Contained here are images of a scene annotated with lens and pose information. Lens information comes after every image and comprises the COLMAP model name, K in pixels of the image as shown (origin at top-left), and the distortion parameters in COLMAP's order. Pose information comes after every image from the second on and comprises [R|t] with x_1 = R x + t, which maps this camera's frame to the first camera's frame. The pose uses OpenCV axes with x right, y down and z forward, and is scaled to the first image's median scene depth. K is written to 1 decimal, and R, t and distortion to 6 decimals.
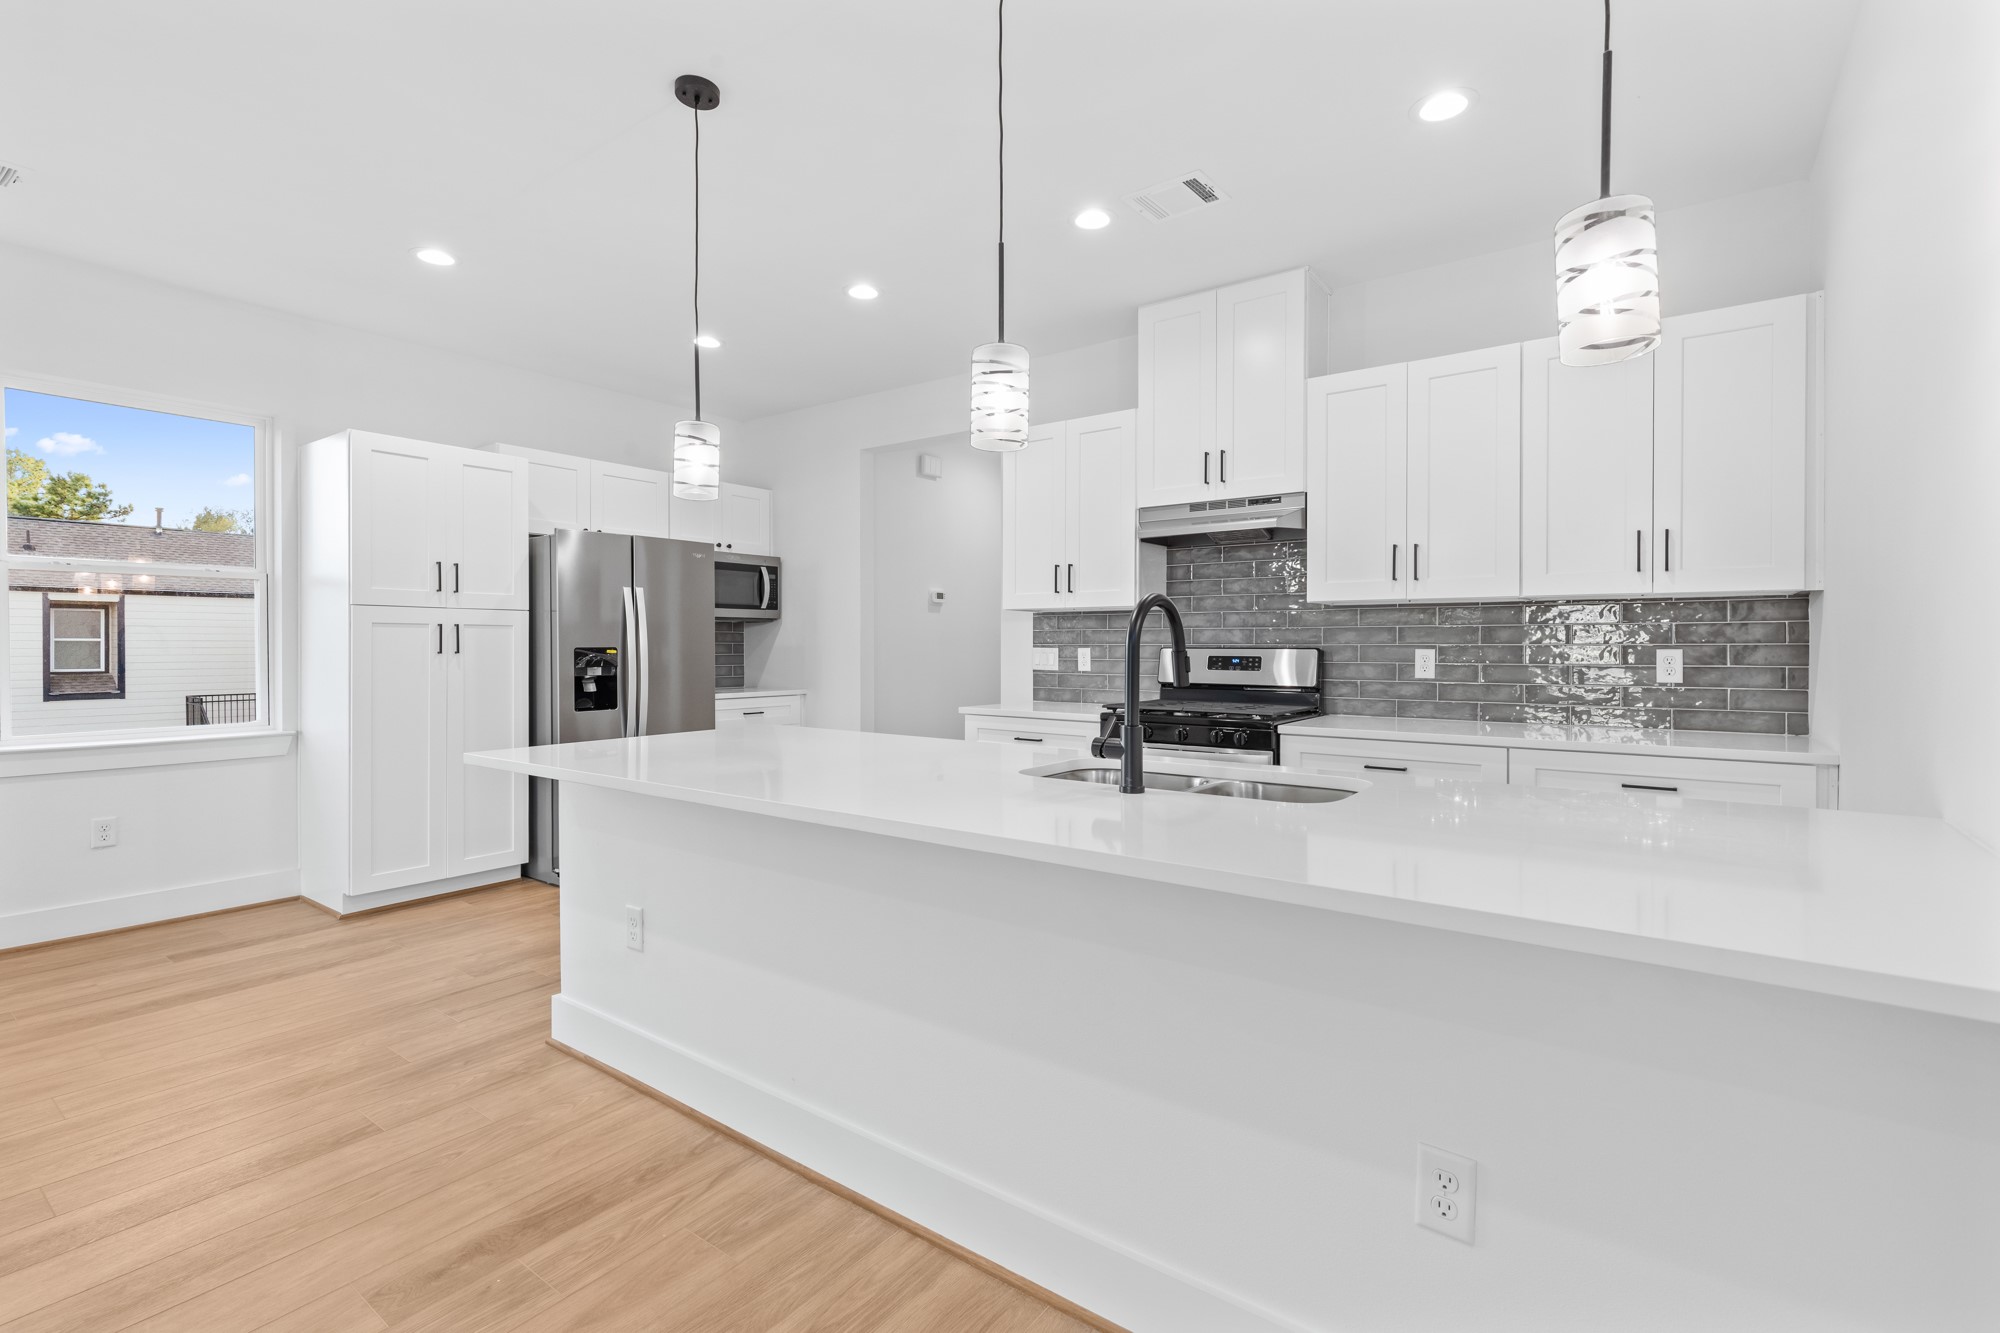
lens RADIAL K [[905.0, 0, 1007.2], [0, 905.0, 651.2], [0, 0, 1]] dist [0.004200, -0.000628]
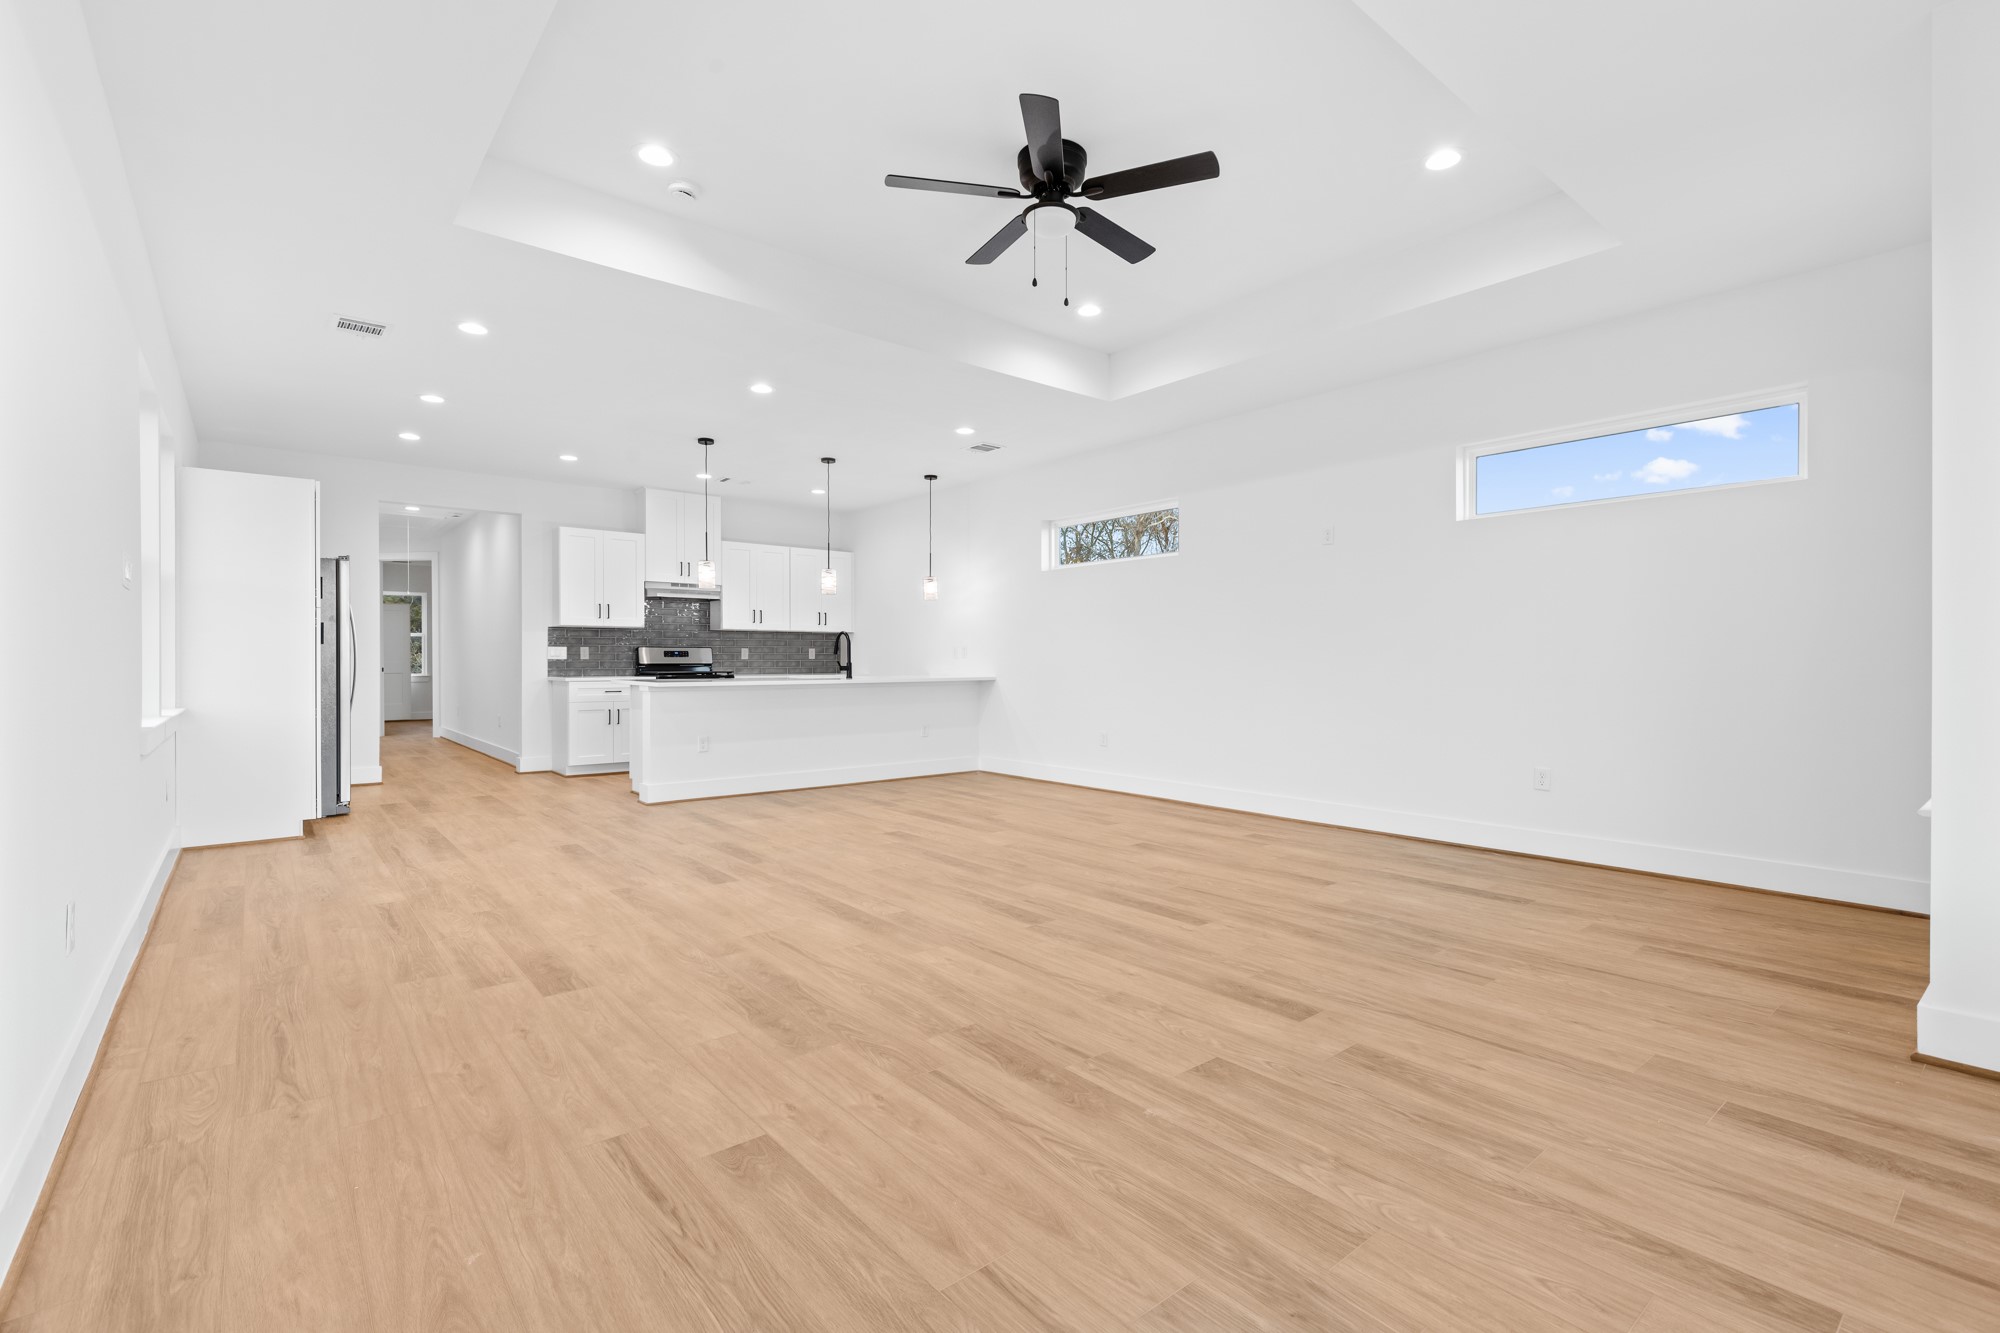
lens RADIAL K [[905.0, 0, 997.9], [0, 905.0, 662.7], [0, 0, 1]] dist [0.004200, -0.000628]
pose [[0.257096, -0.003971, 0.966378, -1.726273], [0.010224, 0.999947, 0.001389, 0.040285], [-0.966332, 0.009523, 0.257123, -0.357327]]
